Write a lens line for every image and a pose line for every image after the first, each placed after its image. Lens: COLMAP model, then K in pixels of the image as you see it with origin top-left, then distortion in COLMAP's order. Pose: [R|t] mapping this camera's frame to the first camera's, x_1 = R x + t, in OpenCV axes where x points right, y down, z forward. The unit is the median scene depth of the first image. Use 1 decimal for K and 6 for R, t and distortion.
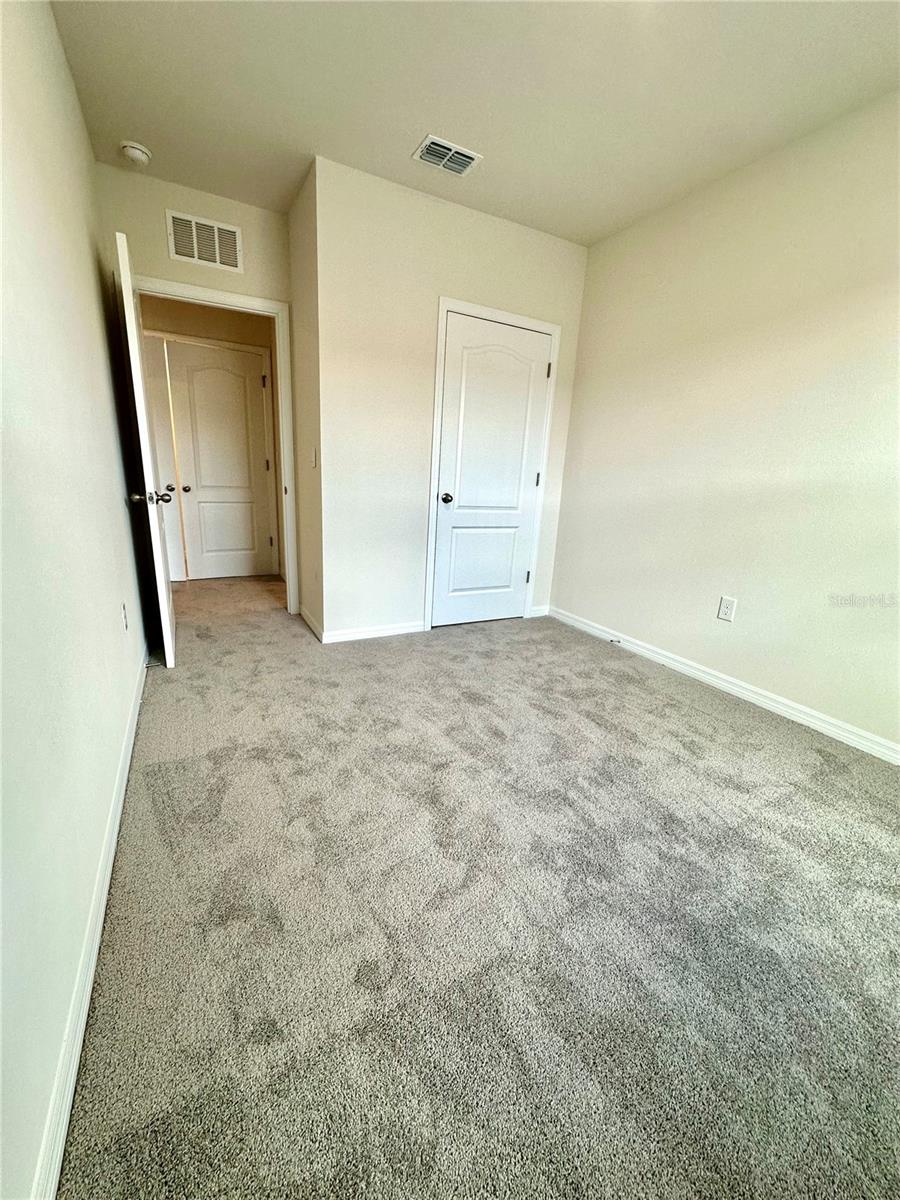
lens RADIAL K [[486.6, 0, 446.1], [0, 486.6, 603.9], [0, 0, 1]] dist [0.000014, 0.000304]
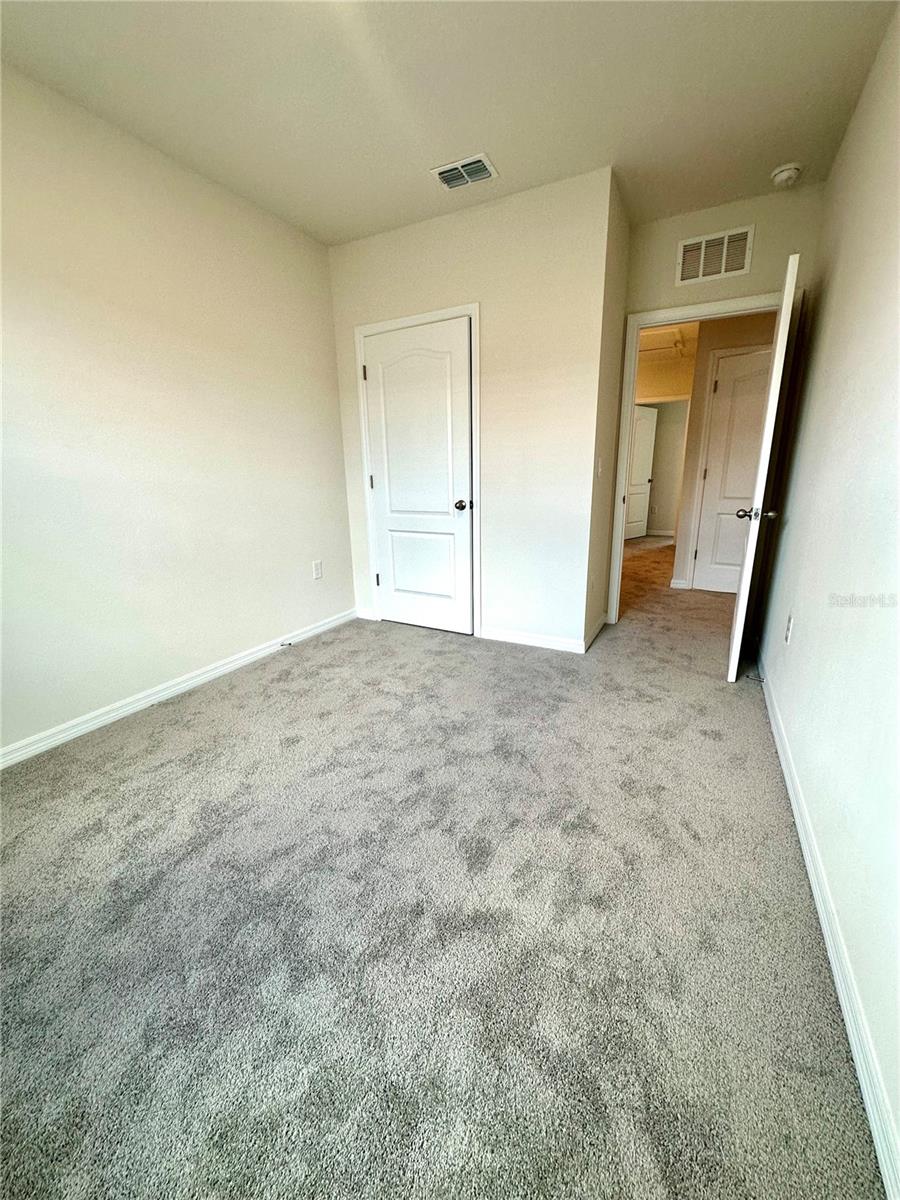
lens RADIAL K [[486.6, 0, 440.4], [0, 486.6, 602.8], [0, 0, 1]] dist [0.000014, 0.000304]
pose [[0.545829, 0.158508, -0.822767, 0.135108], [-0.185388, 0.980453, 0.065899, -0.012527], [0.817130, 0.116561, 0.564545, 0.068150]]
